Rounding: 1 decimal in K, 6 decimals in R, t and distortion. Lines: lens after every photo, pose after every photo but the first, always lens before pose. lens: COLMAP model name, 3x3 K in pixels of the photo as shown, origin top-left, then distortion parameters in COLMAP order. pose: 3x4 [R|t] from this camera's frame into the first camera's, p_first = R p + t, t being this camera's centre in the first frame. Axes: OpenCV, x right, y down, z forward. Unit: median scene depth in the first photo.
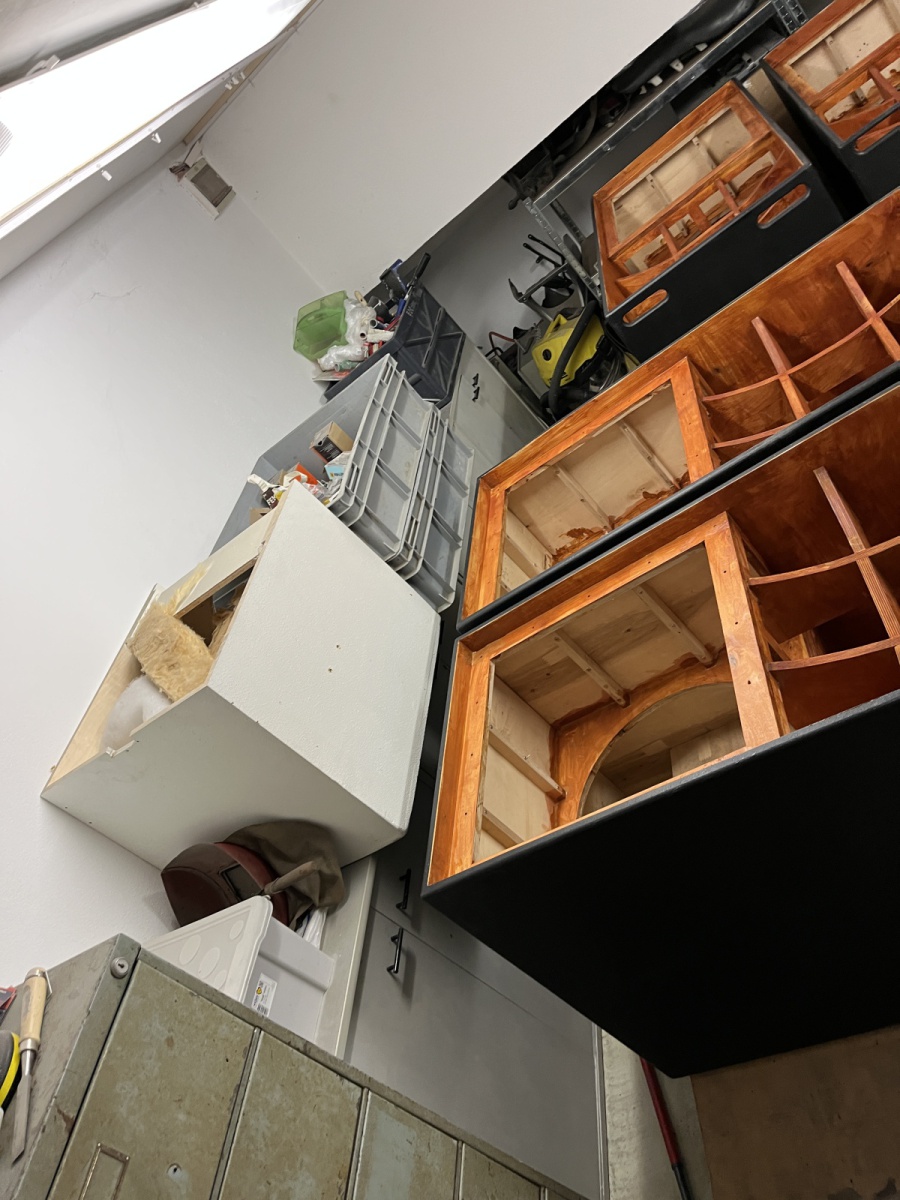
lens RADIAL K [[914.7, 0, 448.3], [0, 914.7, 600.3], [0, 0, 1]] dist [0.067580, -0.093922]
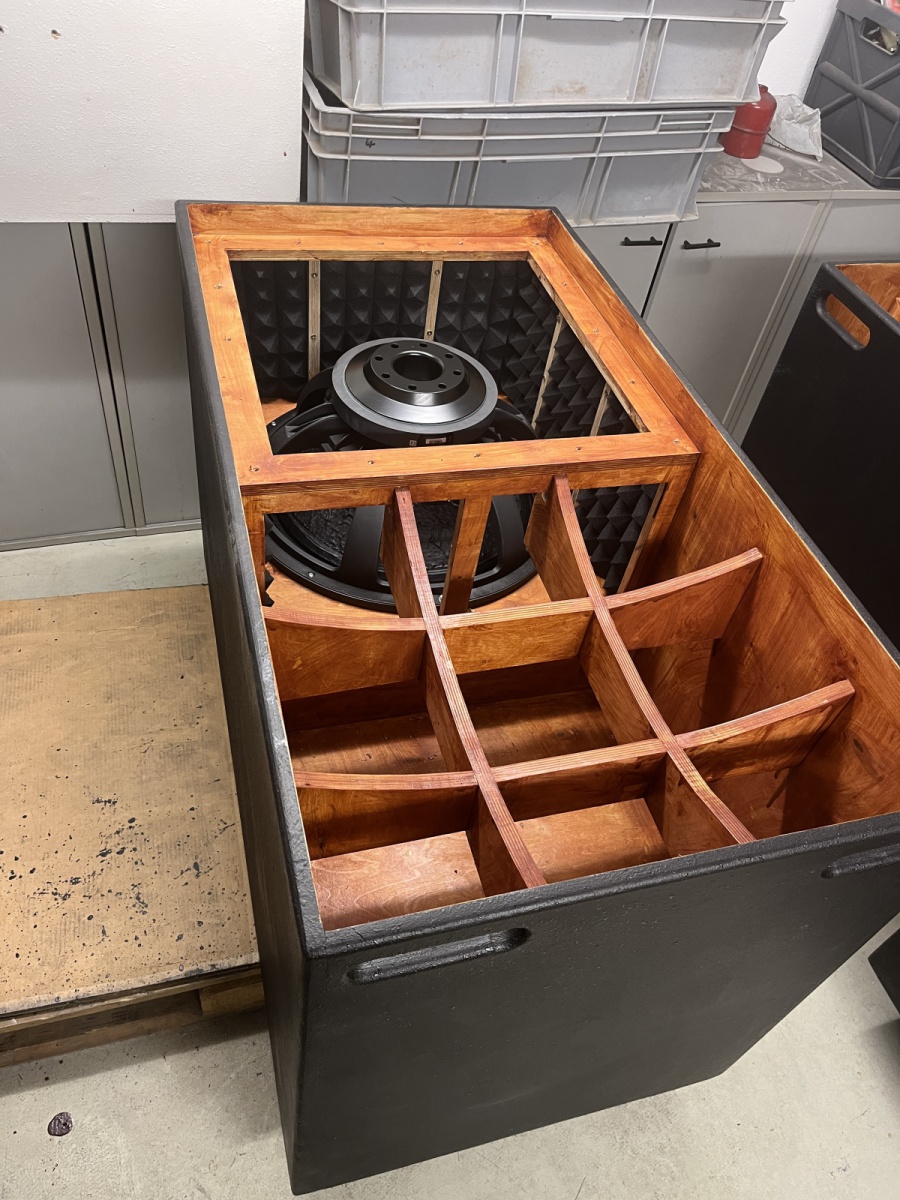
lens RADIAL K [[914.7, 0, 465.8], [0, 914.7, 577.4], [0, 0, 1]] dist [0.067580, -0.093922]
pose [[0.211085, 0.977466, 0.001989, 0.288776], [-0.815423, 0.174969, 0.551789, -0.421580], [0.539007, -0.118096, 0.833982, 0.445018]]
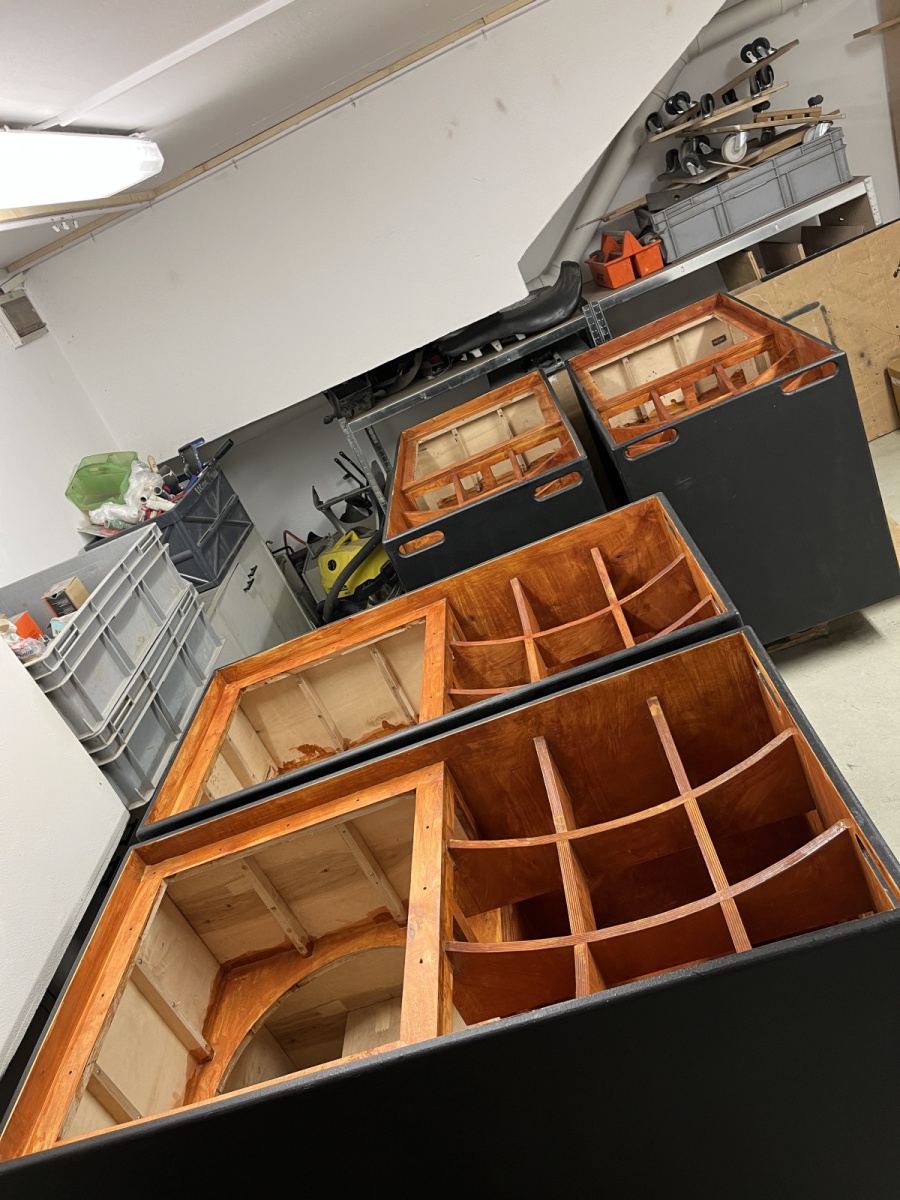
lens RADIAL K [[914.7, 0, 438.4], [0, 914.7, 607.1], [0, 0, 1]] dist [0.067580, -0.093922]
pose [[0.952936, 0.228648, 0.199081, 0.051888], [-0.180894, 0.955783, -0.231853, -0.021001], [-0.243291, 0.184928, 0.952161, 0.049030]]
